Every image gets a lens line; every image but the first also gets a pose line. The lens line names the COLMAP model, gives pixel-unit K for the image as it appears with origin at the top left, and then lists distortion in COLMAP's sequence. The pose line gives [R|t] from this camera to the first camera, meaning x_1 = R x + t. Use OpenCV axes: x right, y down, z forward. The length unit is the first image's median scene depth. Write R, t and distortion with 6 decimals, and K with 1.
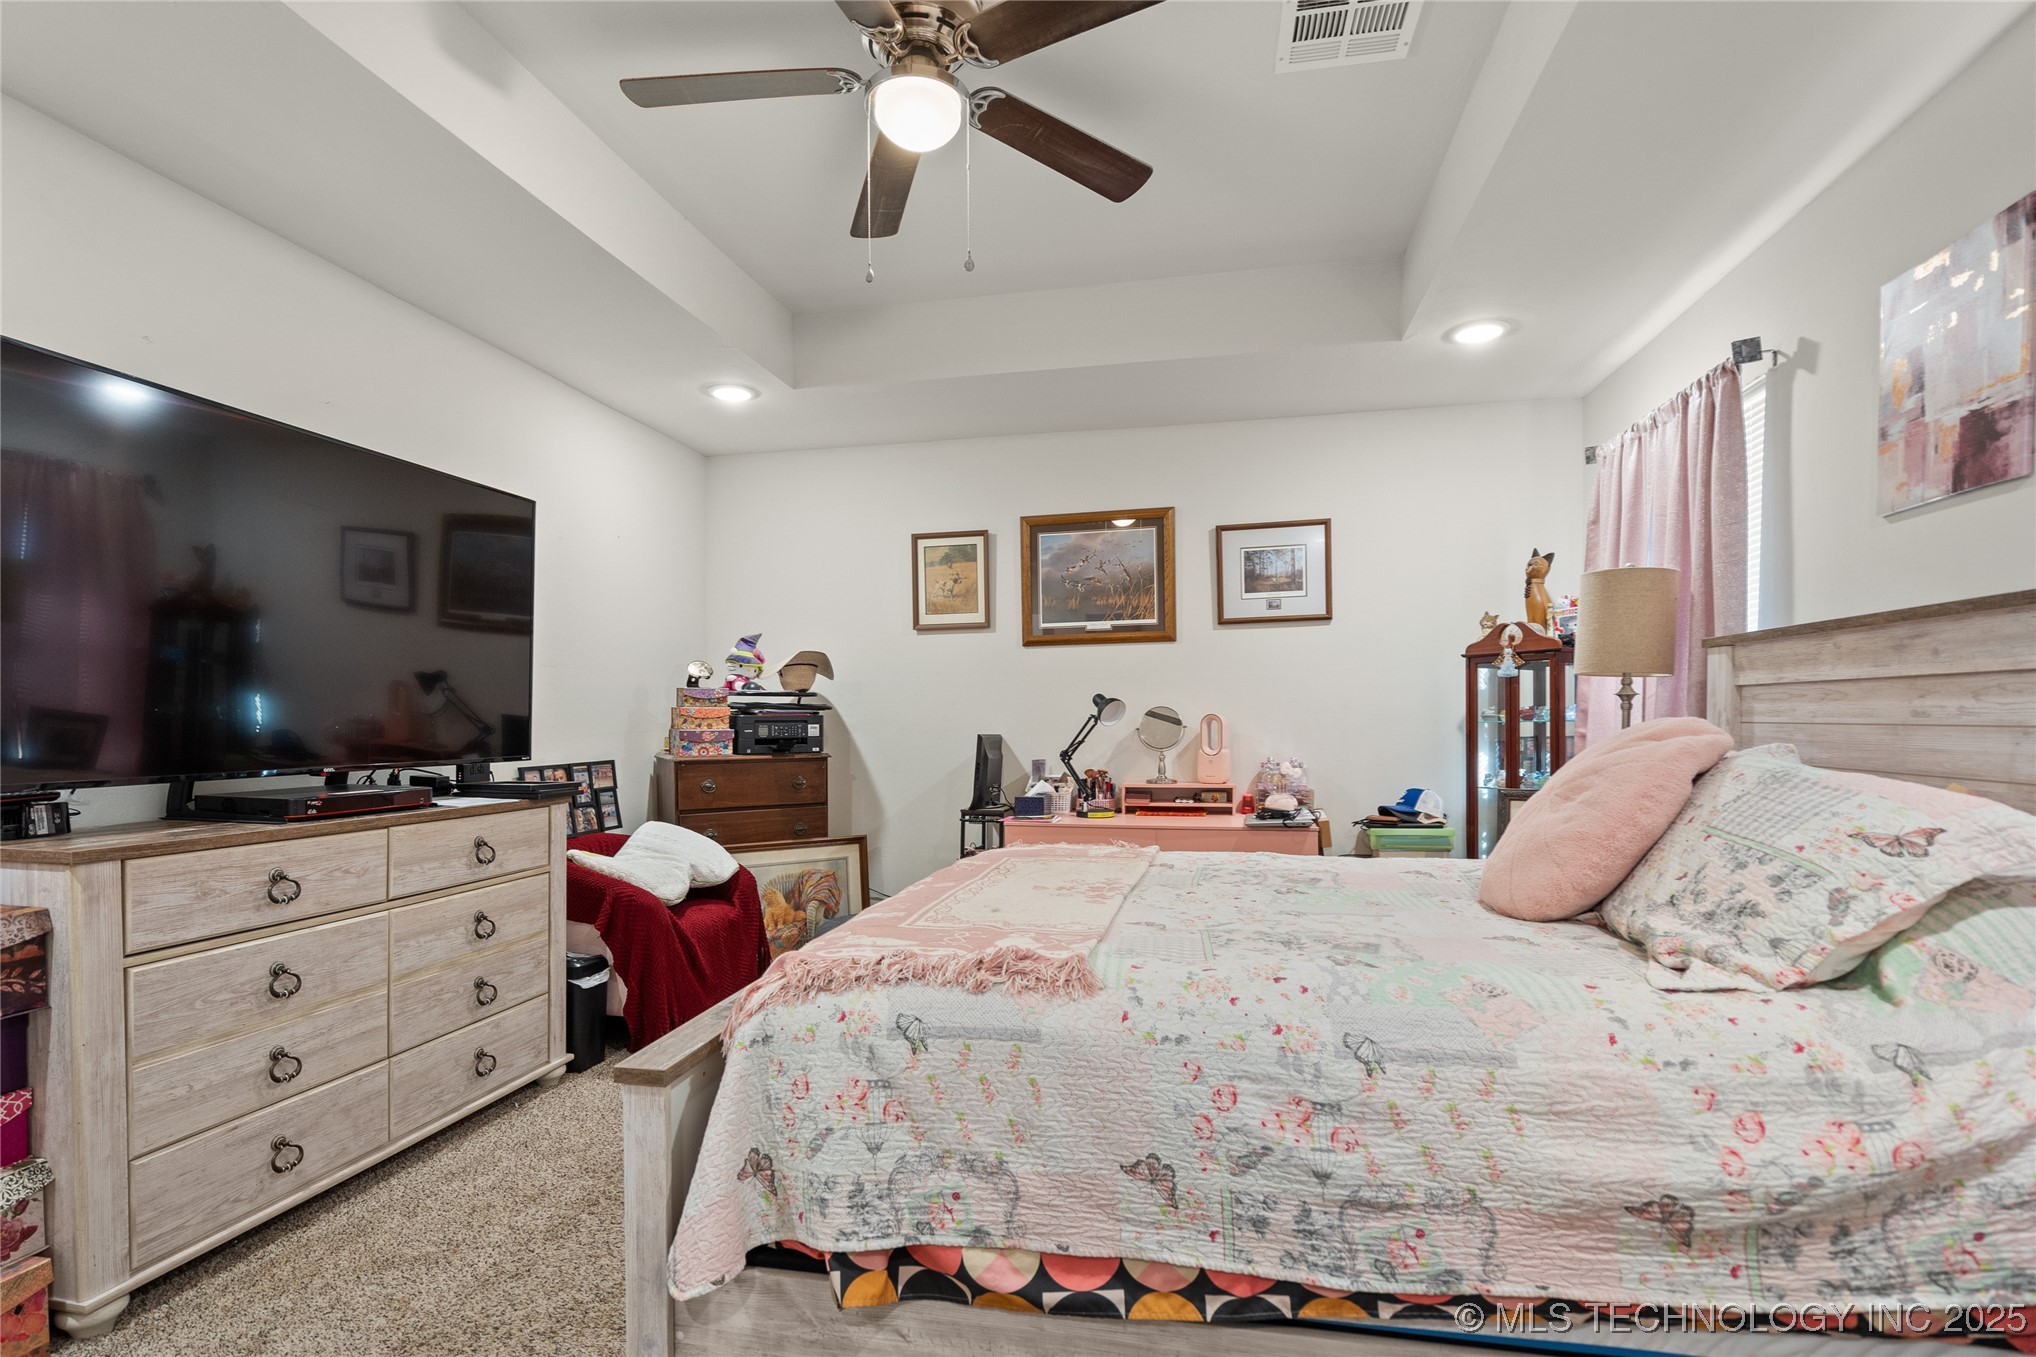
lens RADIAL K [[987.1, 0, 981.1], [0, 987.1, 743.5], [0, 0, 1]] dist [0.000633, 0.000394]
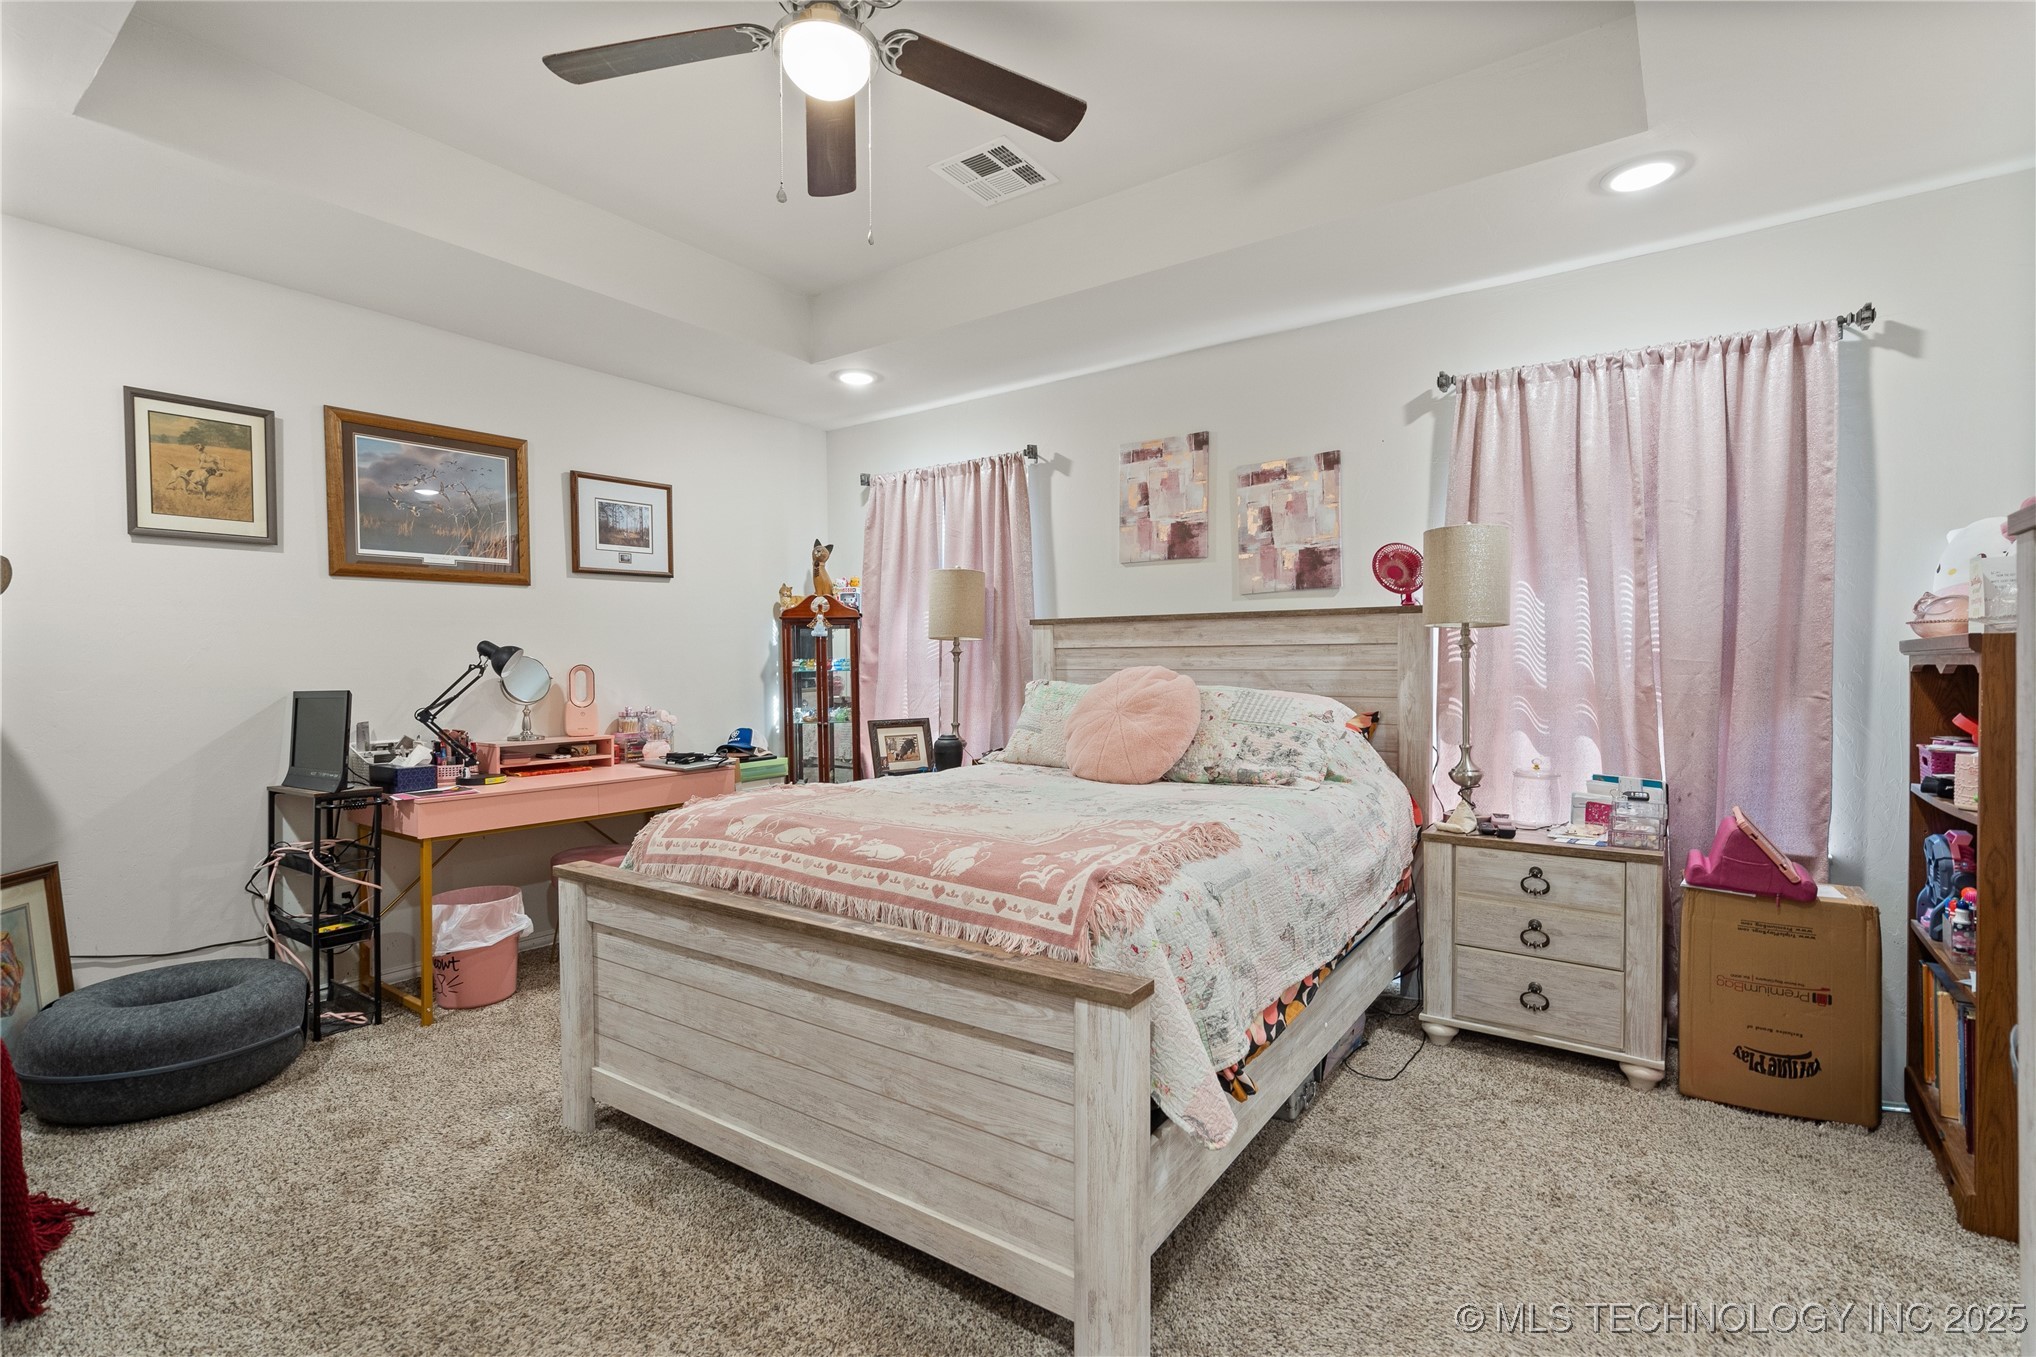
lens RADIAL K [[950.6, 0, 1024.1], [0, 950.6, 675.9], [0, 0, 1]] dist [-0.001984, 0.001701]
pose [[0.386227, -0.008249, 0.922367, -0.456423], [0.027418, 0.999621, -0.002541, -0.004434], [-0.921996, 0.026271, 0.386307, 0.238660]]
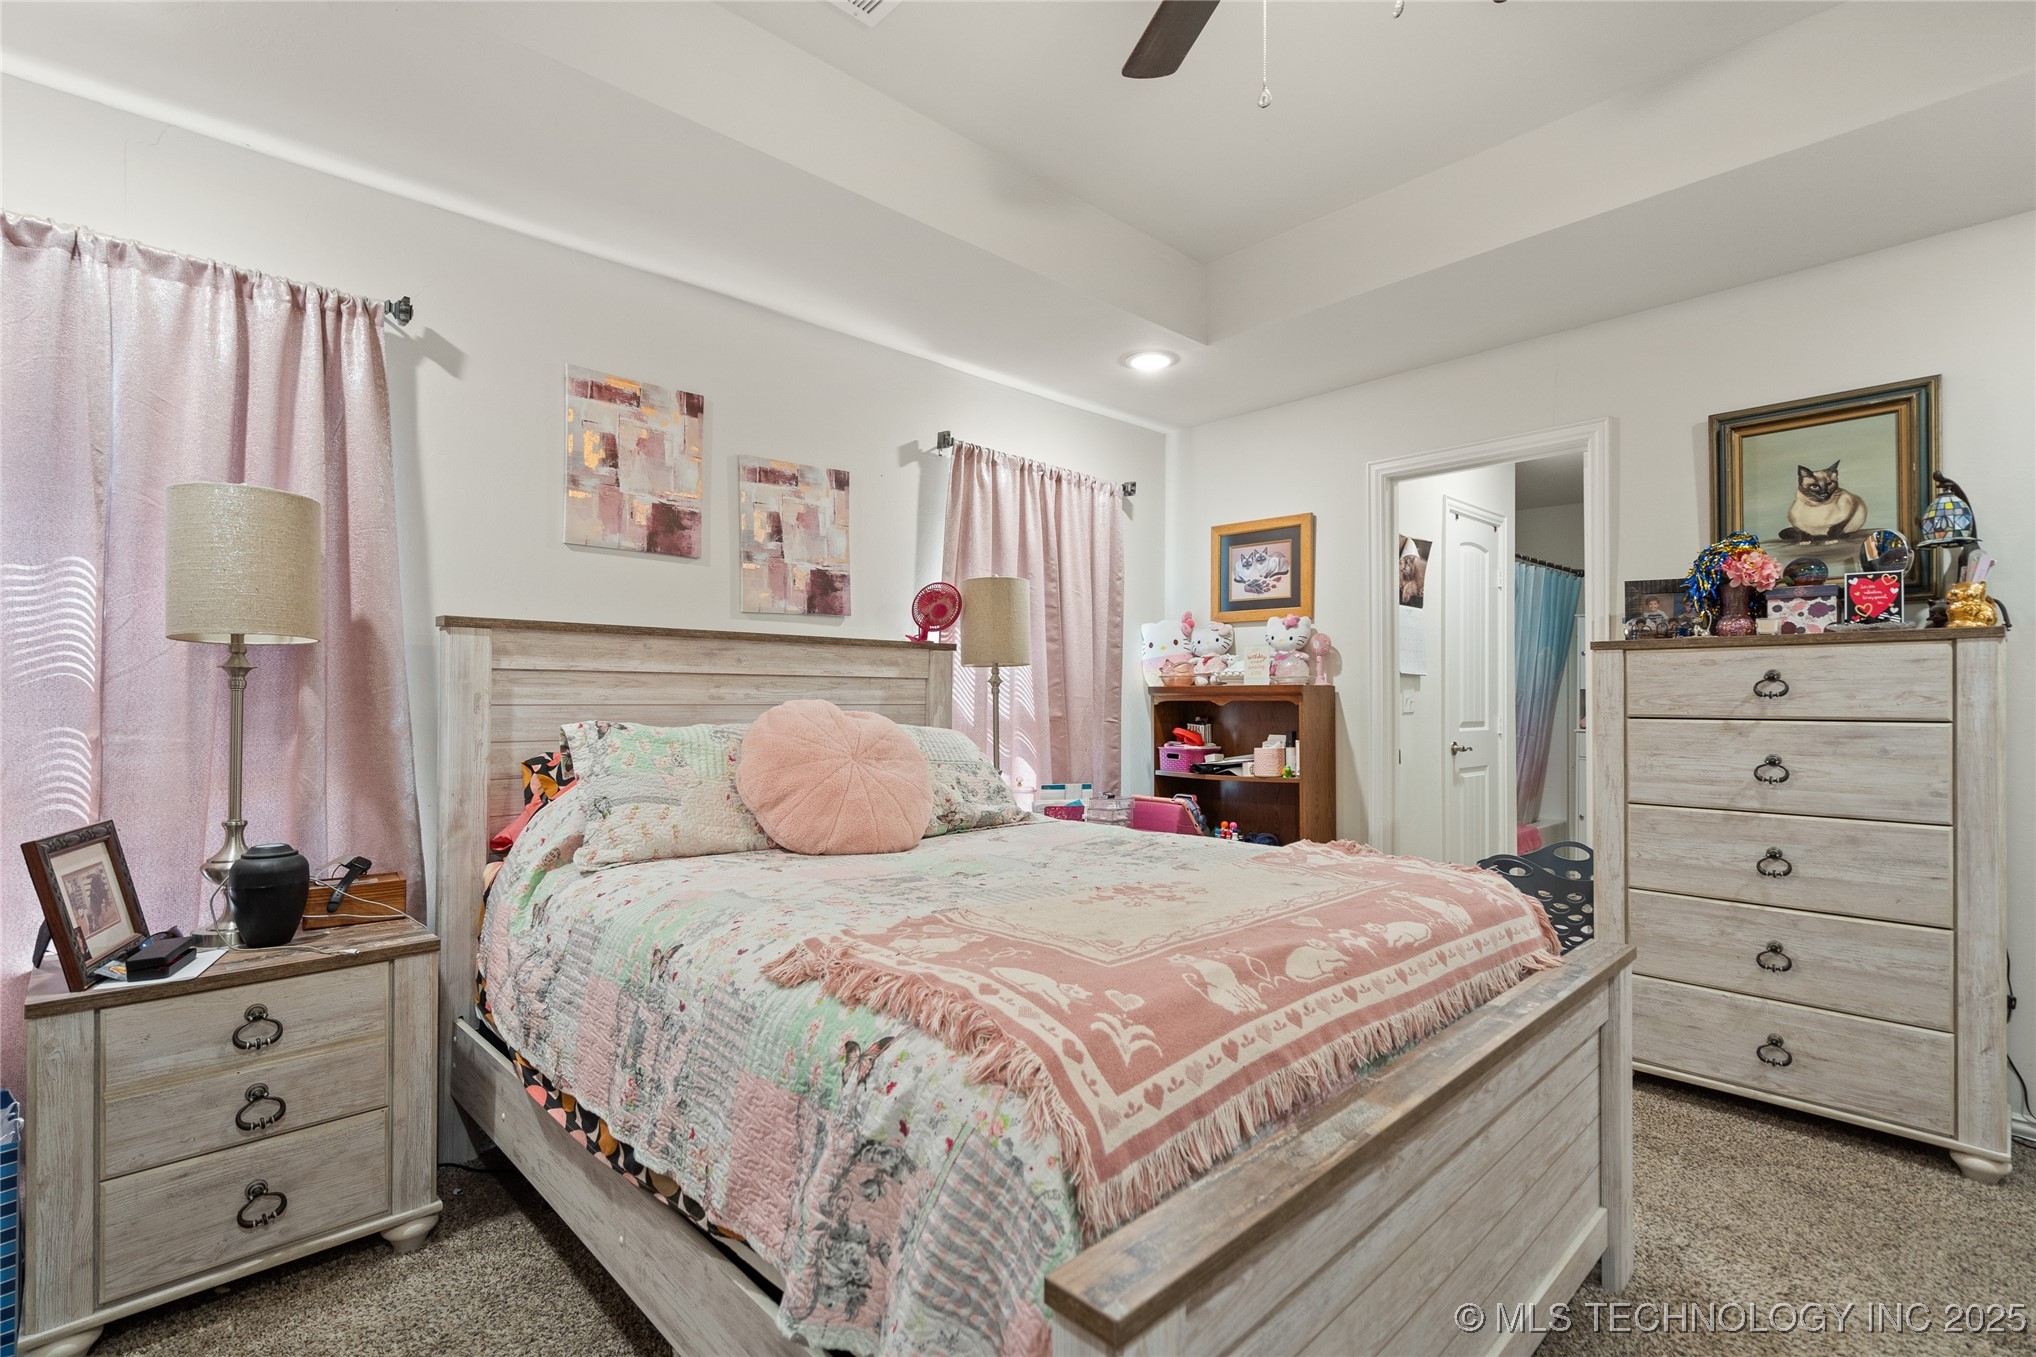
lens RADIAL K [[950.6, 0, 1022.2], [0, 950.6, 681.1], [0, 0, 1]] dist [-0.001984, 0.001701]
pose [[-0.838898, 0.012527, 0.544144, -0.127172], [0.016219, 0.999867, 0.001985, -0.022782], [-0.544047, 0.010490, -0.838989, 0.884517]]
